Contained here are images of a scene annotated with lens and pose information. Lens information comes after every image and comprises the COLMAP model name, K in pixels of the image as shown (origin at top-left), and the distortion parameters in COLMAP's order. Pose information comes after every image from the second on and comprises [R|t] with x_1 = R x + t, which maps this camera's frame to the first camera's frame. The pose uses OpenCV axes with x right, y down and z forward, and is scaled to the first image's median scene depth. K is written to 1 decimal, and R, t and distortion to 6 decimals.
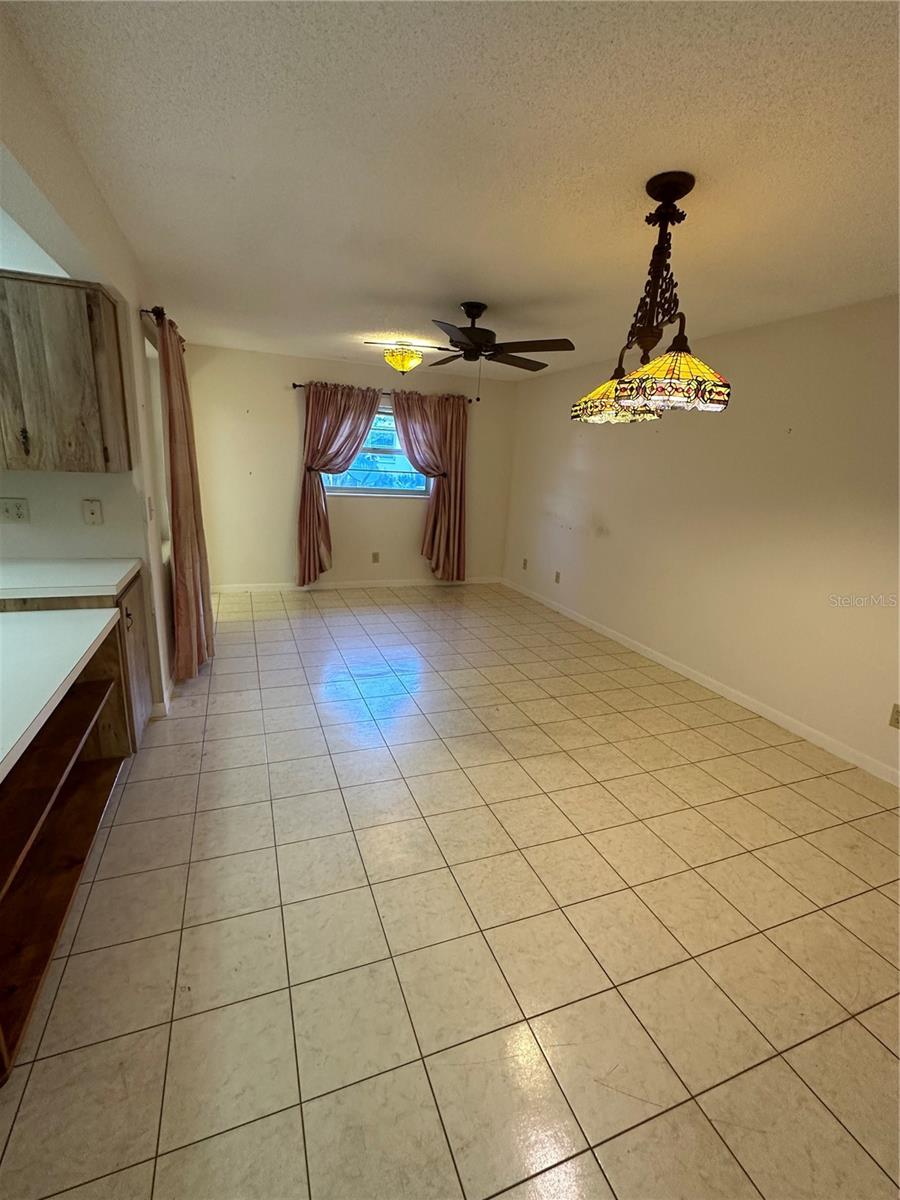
lens RADIAL K [[536.2, 0, 454.7], [0, 536.2, 601.6], [0, 0, 1]] dist [0.003437, 0.000649]
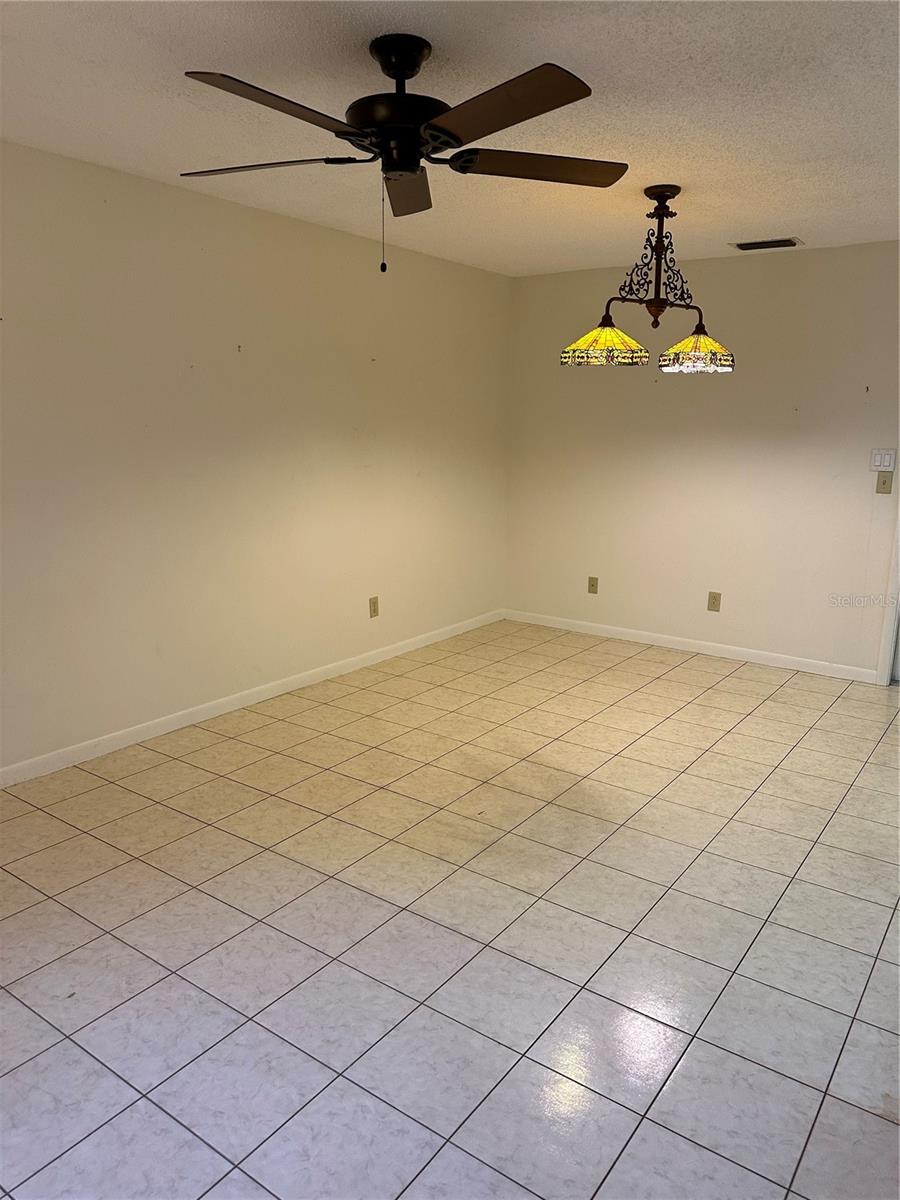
lens RADIAL K [[861.8, 0, 447.9], [0, 861.8, 593.8], [0, 0, 1]] dist [0.048626, -0.047448]
pose [[-0.533719, -0.229523, 0.813918, -0.666565], [0.186446, 0.906842, 0.377988, -0.416559], [-0.824852, 0.353491, -0.441206, 1.435441]]
